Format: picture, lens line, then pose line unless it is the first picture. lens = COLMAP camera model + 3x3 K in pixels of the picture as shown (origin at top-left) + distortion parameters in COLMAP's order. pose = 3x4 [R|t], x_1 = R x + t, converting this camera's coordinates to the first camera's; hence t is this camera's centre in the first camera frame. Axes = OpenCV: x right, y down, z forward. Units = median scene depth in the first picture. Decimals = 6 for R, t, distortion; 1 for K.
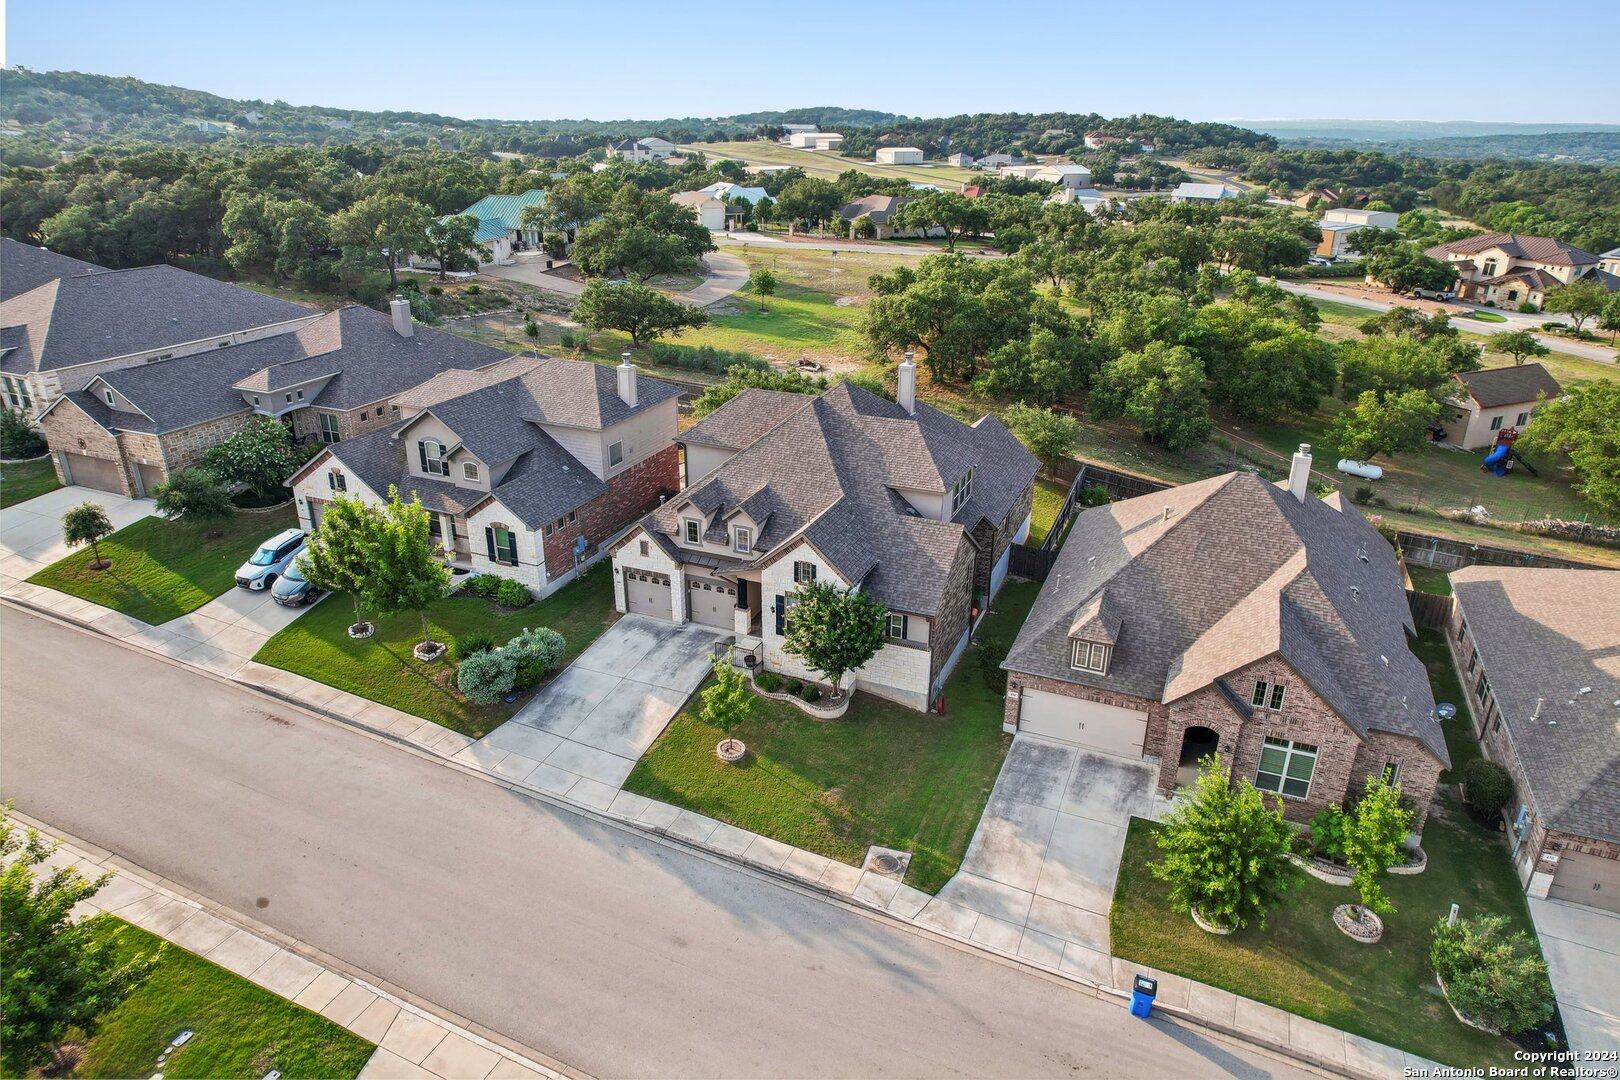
lens RADIAL K [[1052.6, 0, 801.7], [0, 1052.6, 541.8], [0, 0, 1]] dist [-0.075852, 0.066192]
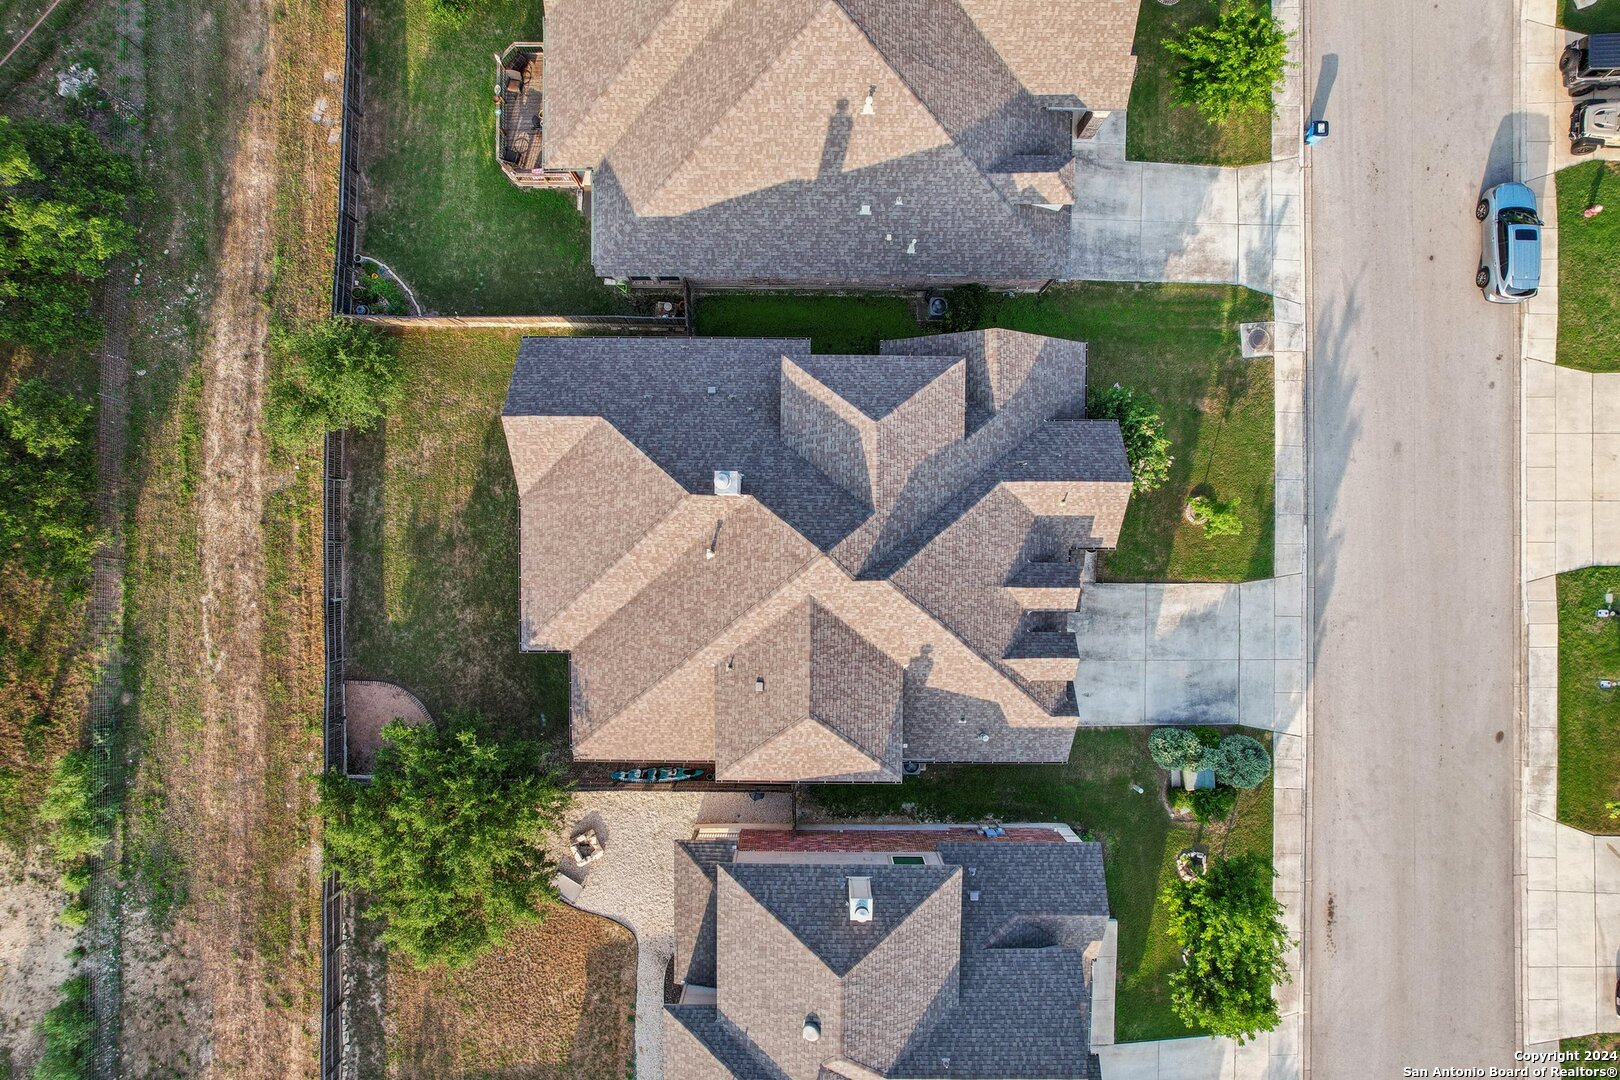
lens RADIAL K [[1052.6, 0, 824.6], [0, 1052.6, 598.0], [0, 0, 1]] dist [-0.075852, 0.066192]
pose [[-0.393412, -0.917200, -0.063025, 0.060059], [0.334960, -0.206839, 0.919249, -0.805863], [-0.856171, 0.340533, 0.388598, 0.803778]]
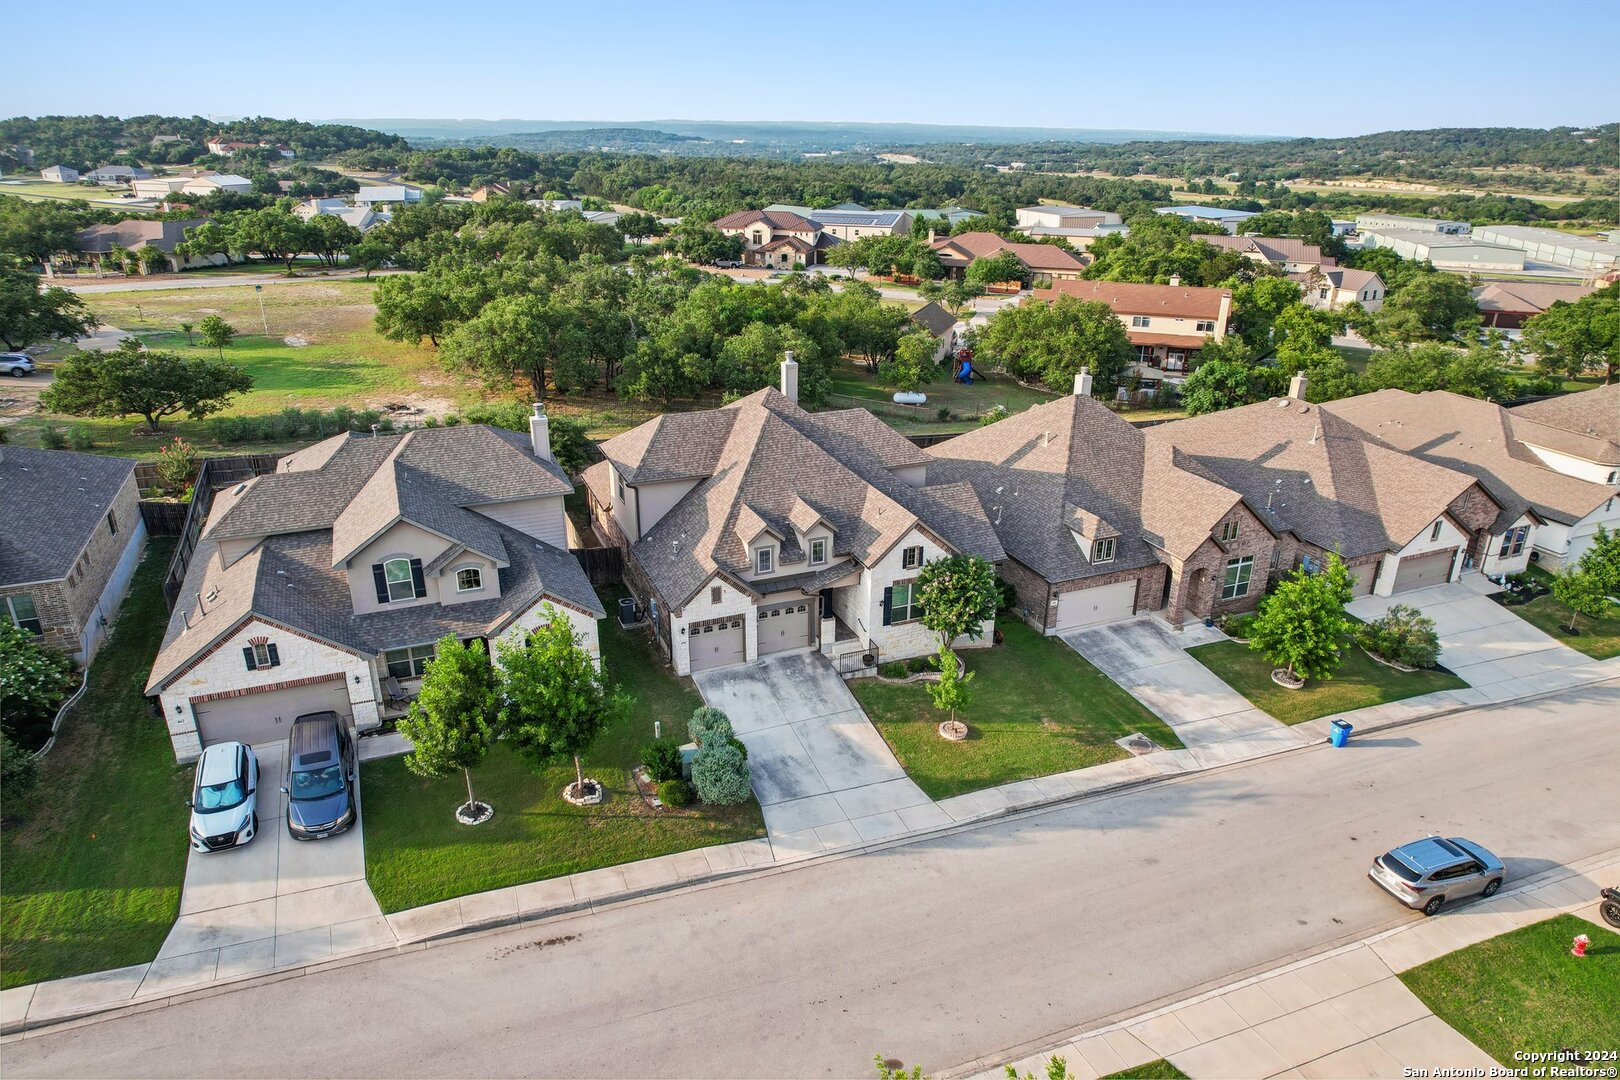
lens RADIAL K [[1052.6, 0, 817.5], [0, 1052.6, 543.7], [0, 0, 1]] dist [-0.075852, 0.066192]
pose [[0.685584, -0.274270, 0.674352, -0.698362], [0.273349, 0.955521, 0.110724, -0.114585], [-0.674725, 0.108423, 0.730062, 0.258657]]
